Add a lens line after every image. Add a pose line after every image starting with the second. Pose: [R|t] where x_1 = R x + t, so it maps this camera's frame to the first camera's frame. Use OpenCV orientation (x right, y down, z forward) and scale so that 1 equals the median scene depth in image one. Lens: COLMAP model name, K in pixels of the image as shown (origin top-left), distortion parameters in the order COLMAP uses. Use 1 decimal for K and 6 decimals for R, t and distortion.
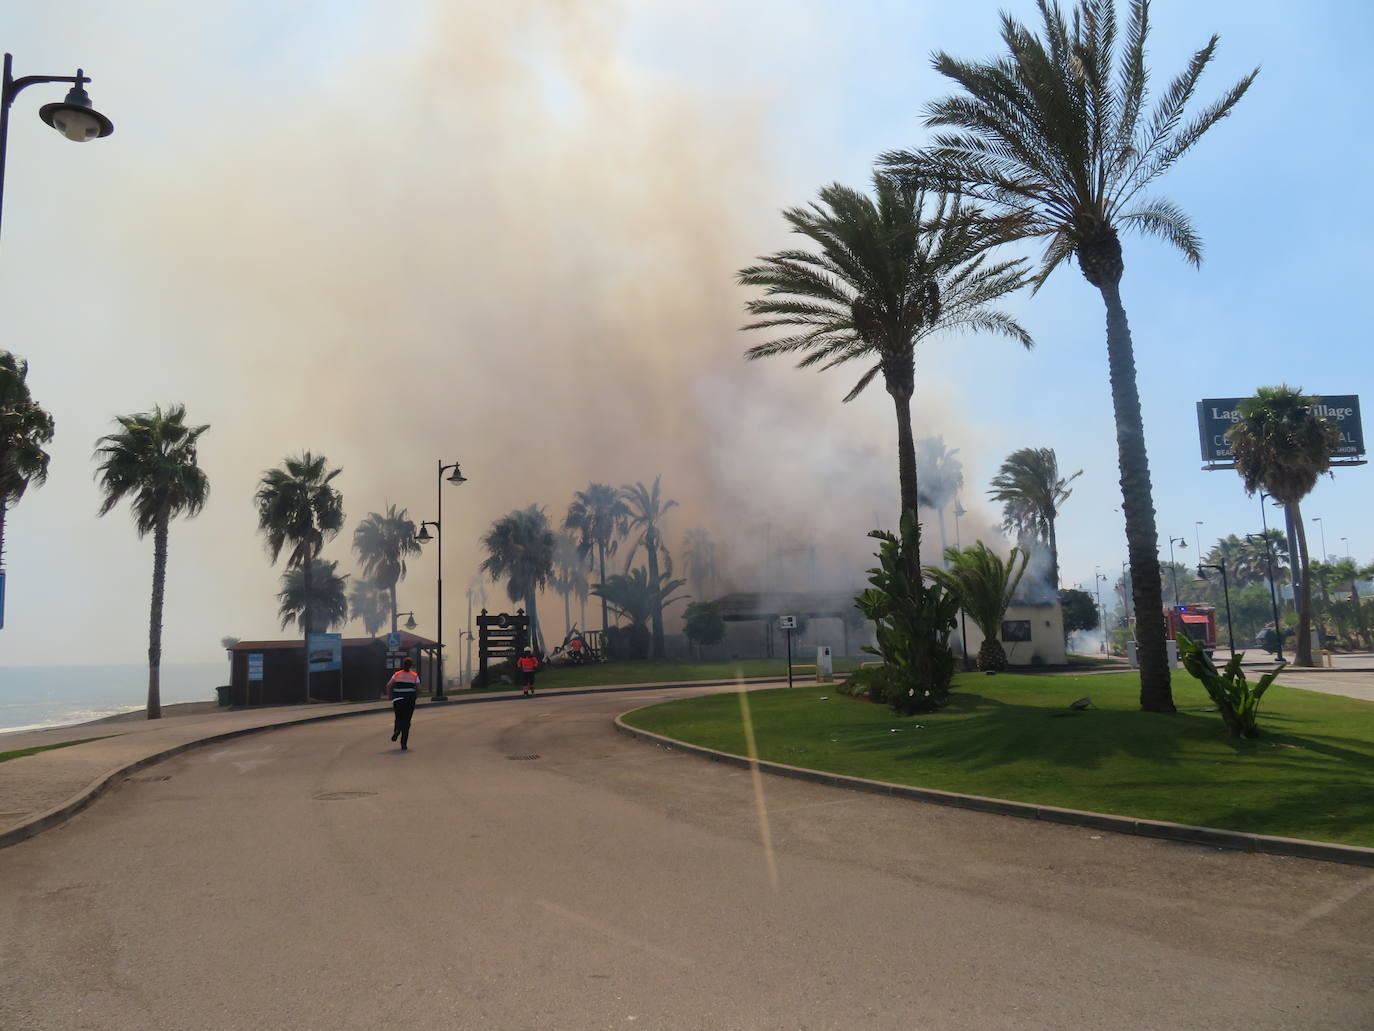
lens RADIAL K [[925.3, 0, 687.0], [0, 925.3, 515.5], [0, 0, 1]] dist [0.005010, -0.000362]
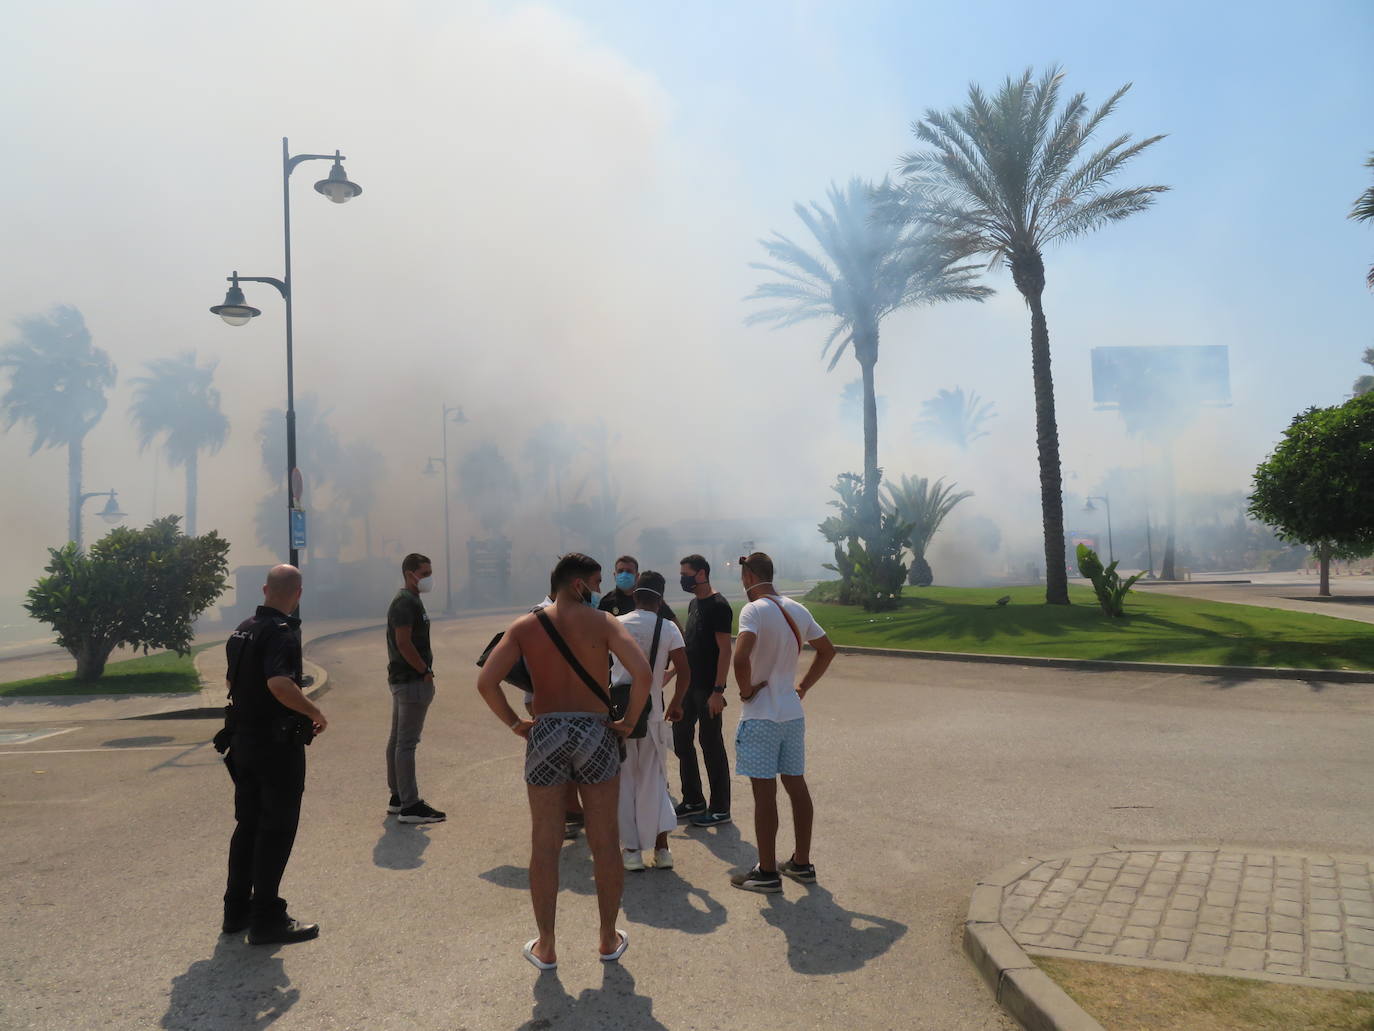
lens RADIAL K [[962.8, 0, 668.2], [0, 962.8, 518.7], [0, 0, 1]] dist [-0.008516, -0.000238]
pose [[0.995530, -0.002703, 0.094412, -0.203464], [-0.005320, 0.996399, 0.084626, -0.036909], [-0.094300, -0.084750, 0.991930, -0.358196]]
